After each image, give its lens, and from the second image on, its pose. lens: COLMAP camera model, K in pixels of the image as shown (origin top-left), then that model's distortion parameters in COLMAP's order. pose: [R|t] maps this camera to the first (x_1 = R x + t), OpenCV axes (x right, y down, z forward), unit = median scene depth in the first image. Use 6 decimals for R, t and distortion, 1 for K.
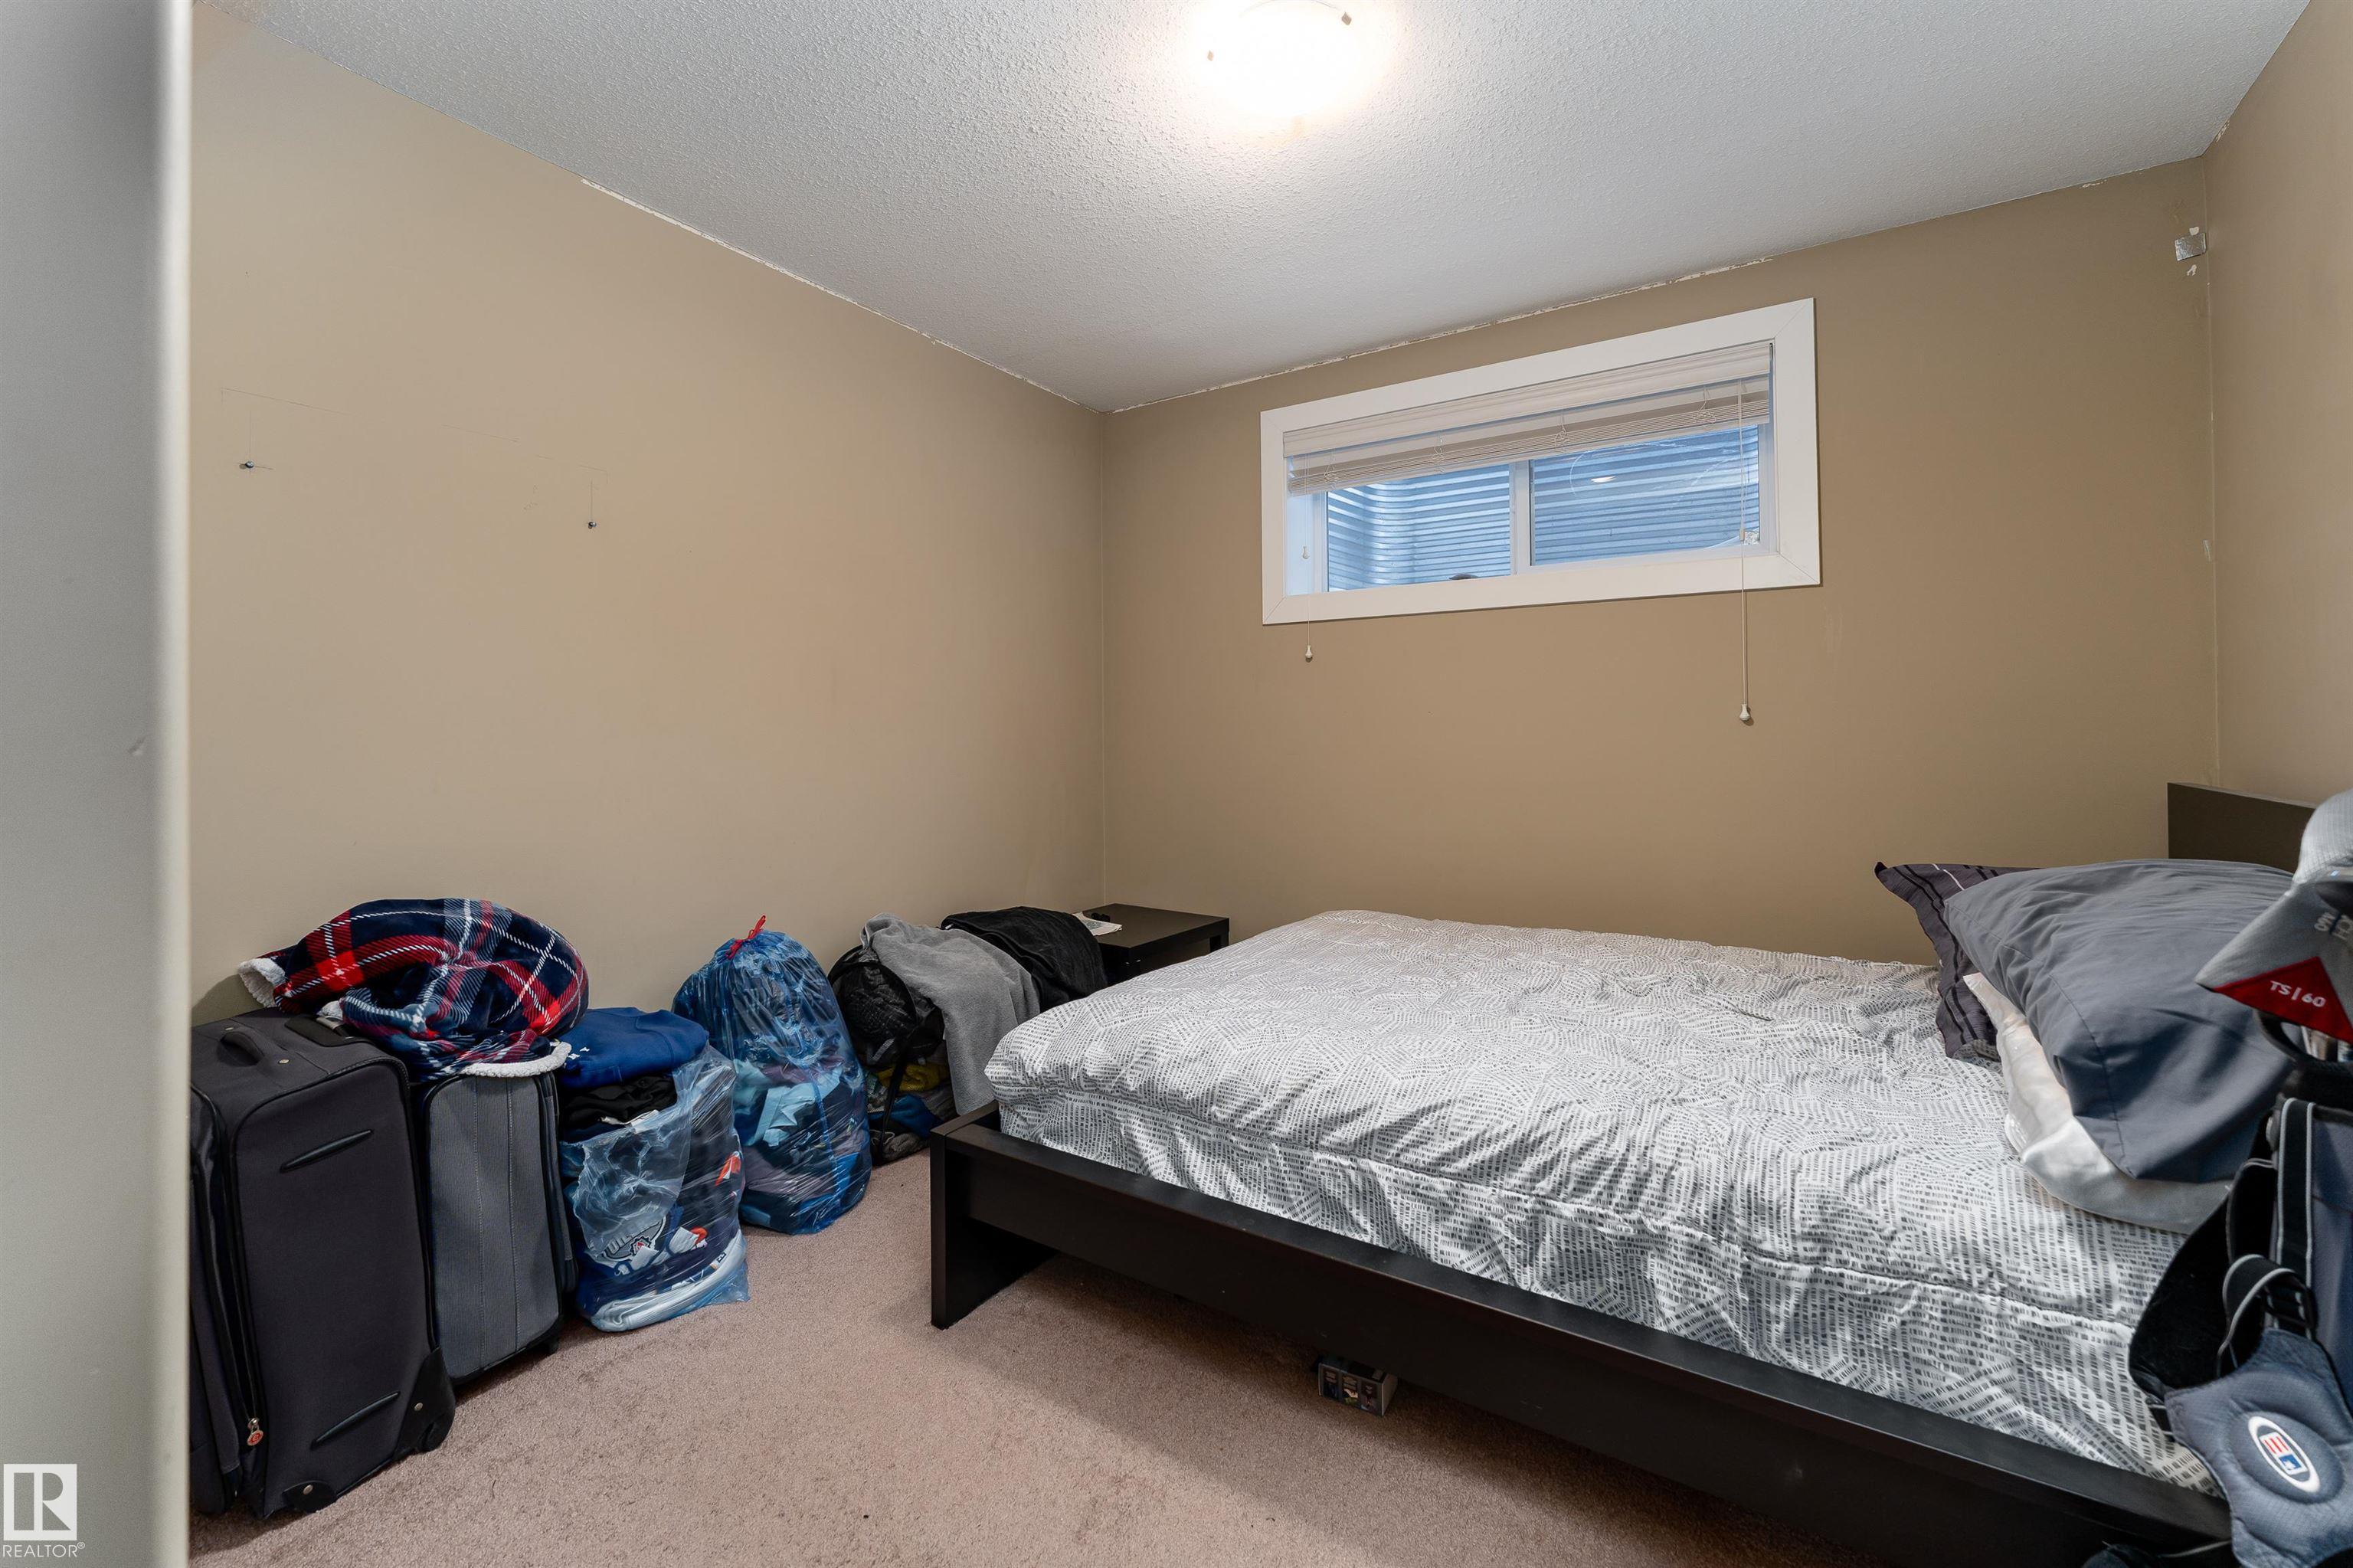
lens RADIAL K [[970.4, 0, 1173.4], [0, 970.4, 706.4], [0, 0, 1]] dist [0.001825, 0.000189]
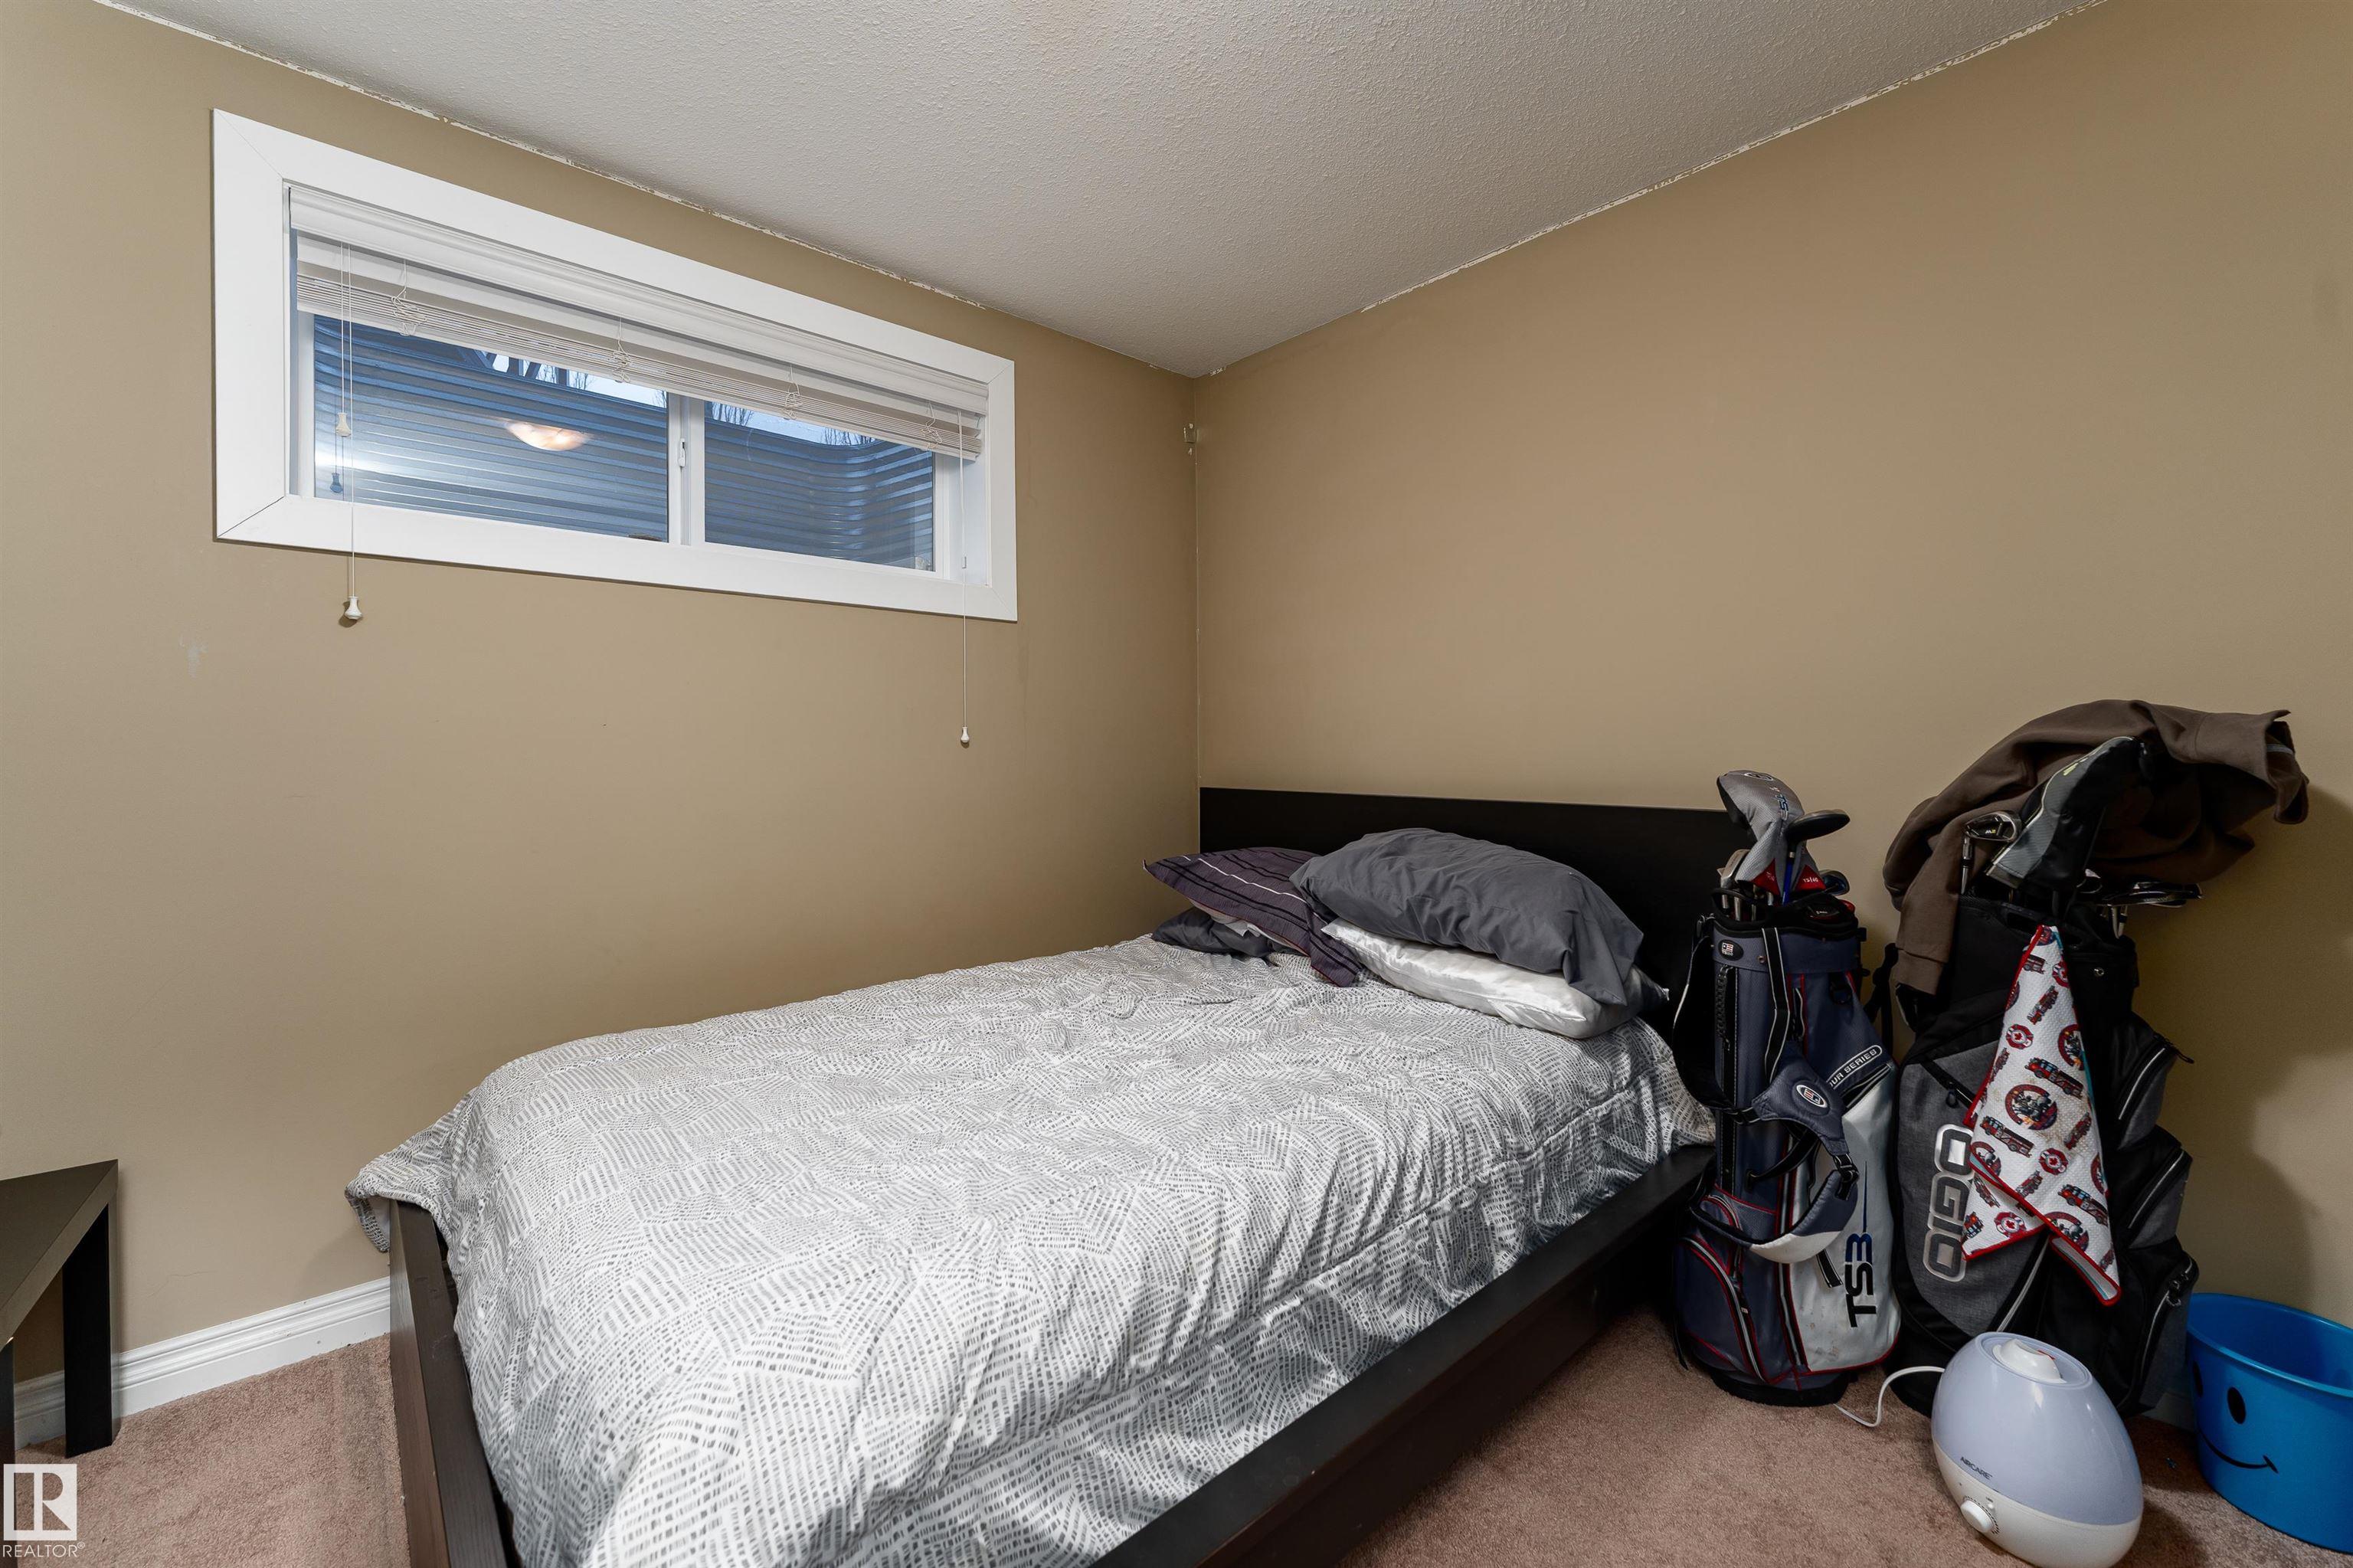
lens RADIAL K [[946.3, 0, 1176.2], [0, 946.3, 759.5], [0, 0, 1]] dist [0.002107, 0.000065]
pose [[0.265444, -0.001188, 0.964125, -0.561300], [-0.020738, 0.999761, 0.006942, 0.035426], [-0.963903, -0.021837, 0.265356, 0.885292]]
